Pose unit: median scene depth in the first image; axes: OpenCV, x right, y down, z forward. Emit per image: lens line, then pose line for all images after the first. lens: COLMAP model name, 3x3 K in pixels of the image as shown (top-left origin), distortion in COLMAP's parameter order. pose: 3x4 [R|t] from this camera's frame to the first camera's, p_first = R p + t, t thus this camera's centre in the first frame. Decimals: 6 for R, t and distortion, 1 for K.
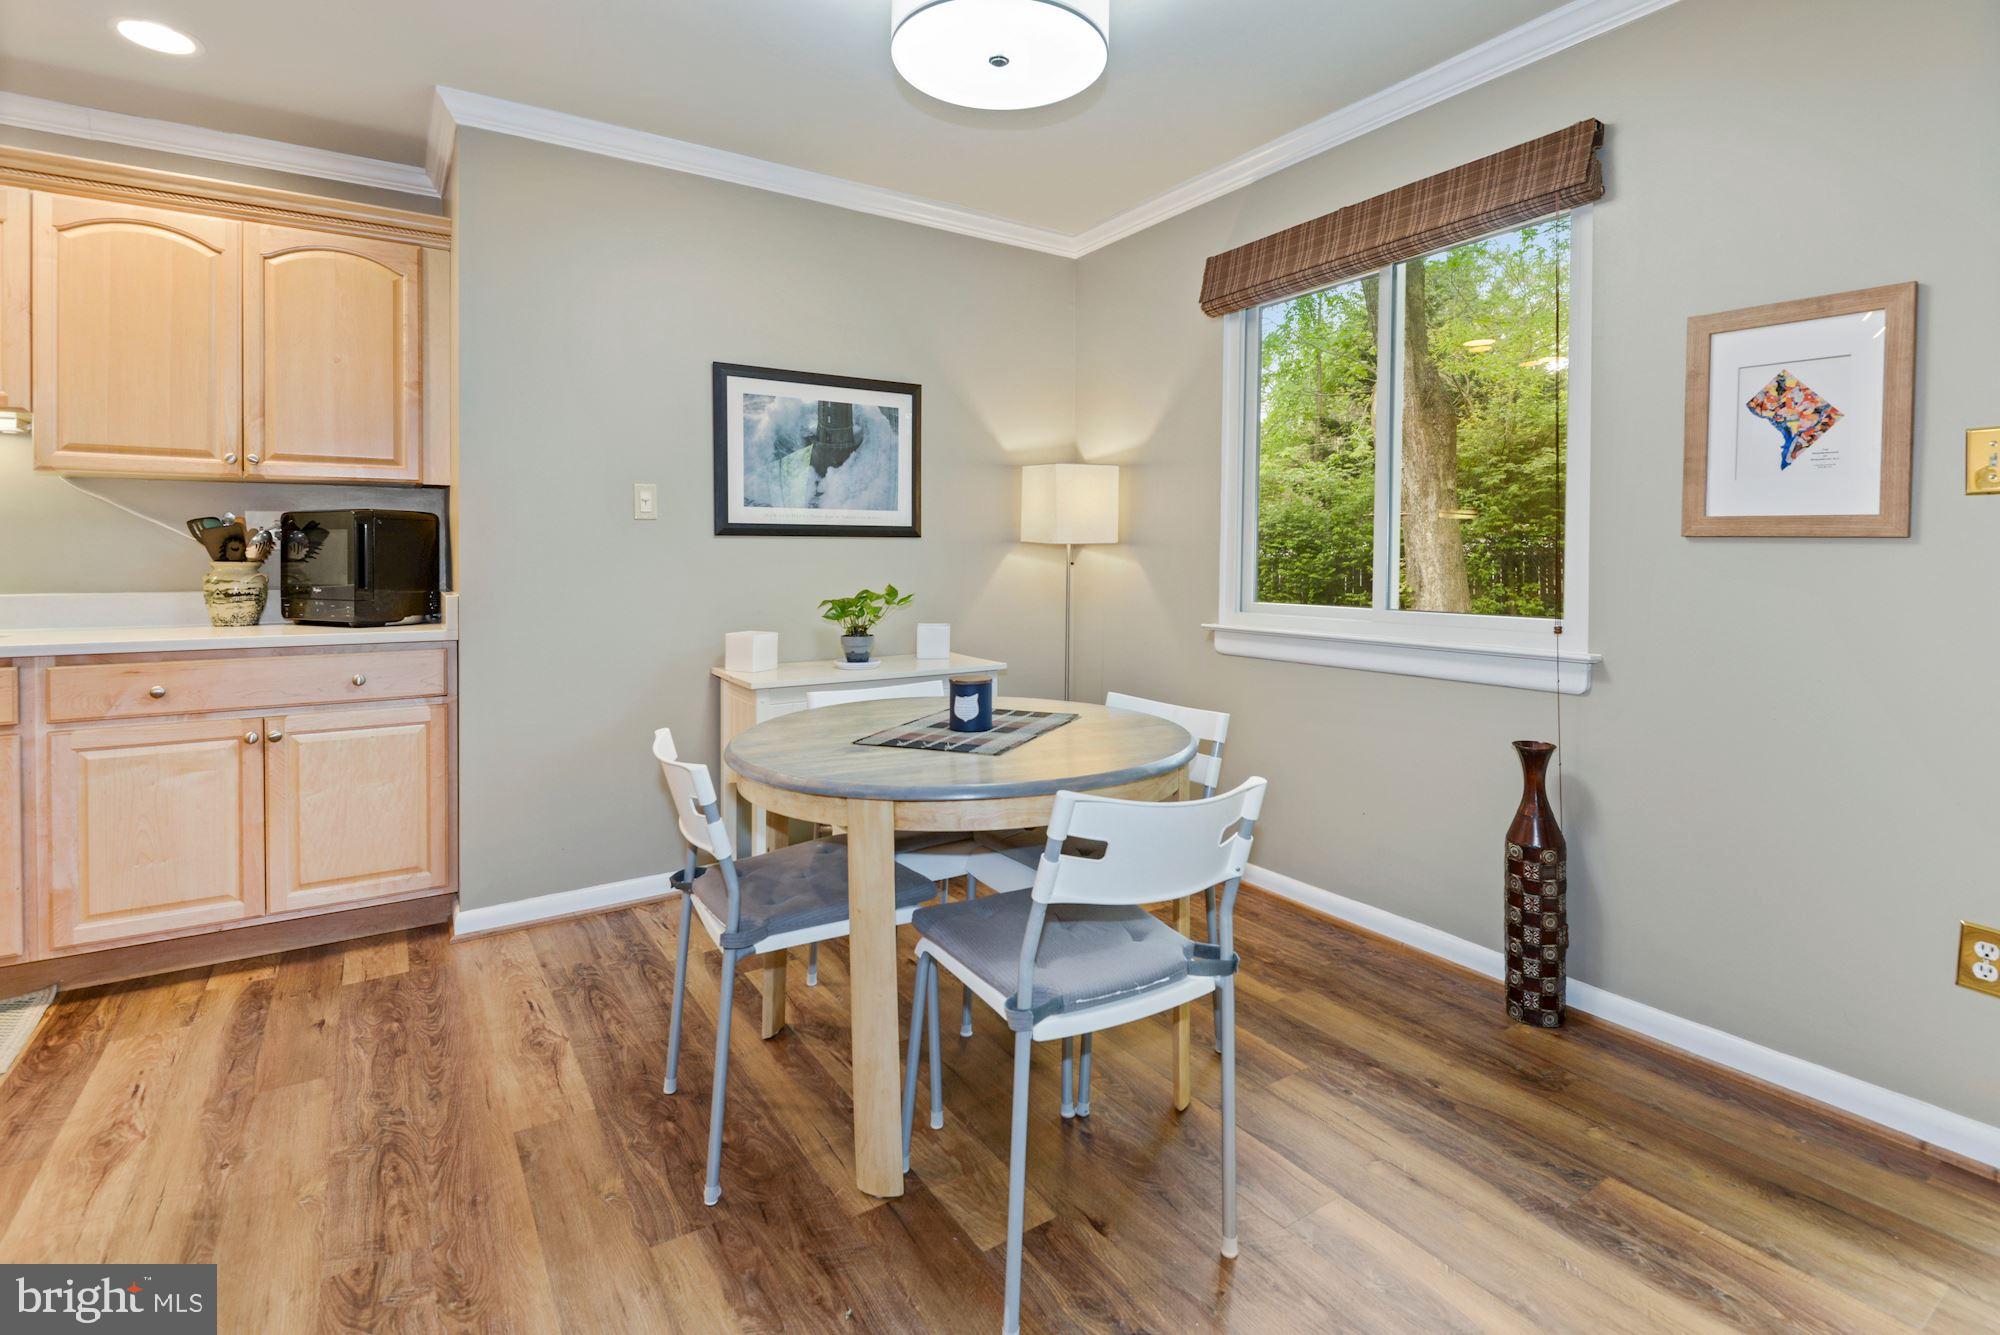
lens RADIAL K [[944.9, 0, 1012.9], [0, 944.9, 582.2], [0, 0, 1]] dist [0.004660, -0.006873]
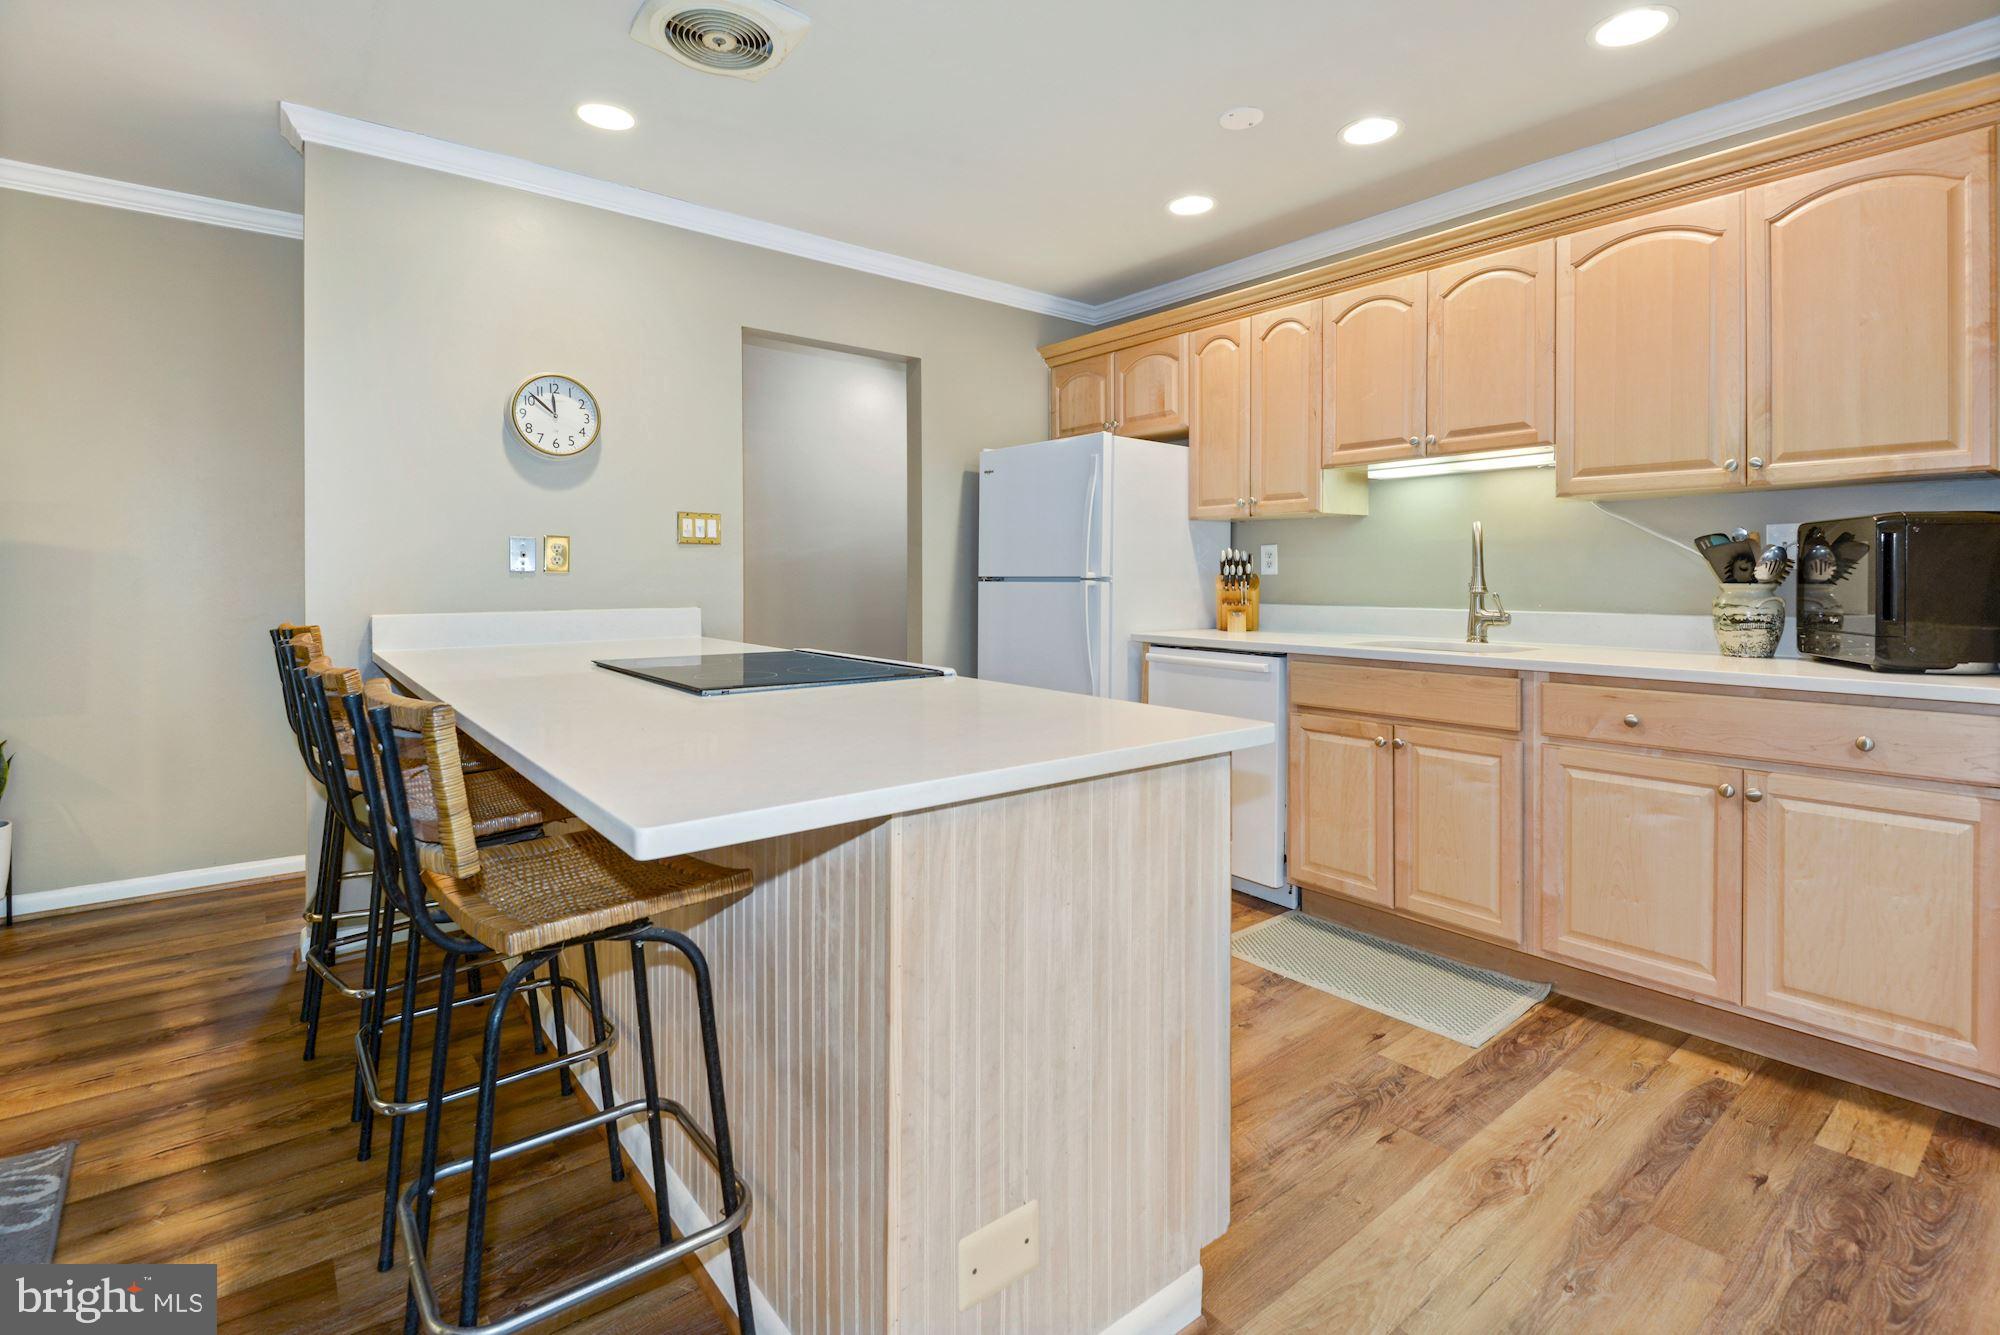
lens RADIAL K [[944.9, 0, 1012.9], [0, 944.9, 582.2], [0, 0, 1]] dist [0.004660, -0.006873]
pose [[0.099782, 0.001268, -0.995008, -0.021650], [-0.024008, 0.999711, -0.001133, -0.005810], [0.994720, 0.024001, 0.099784, 0.251505]]
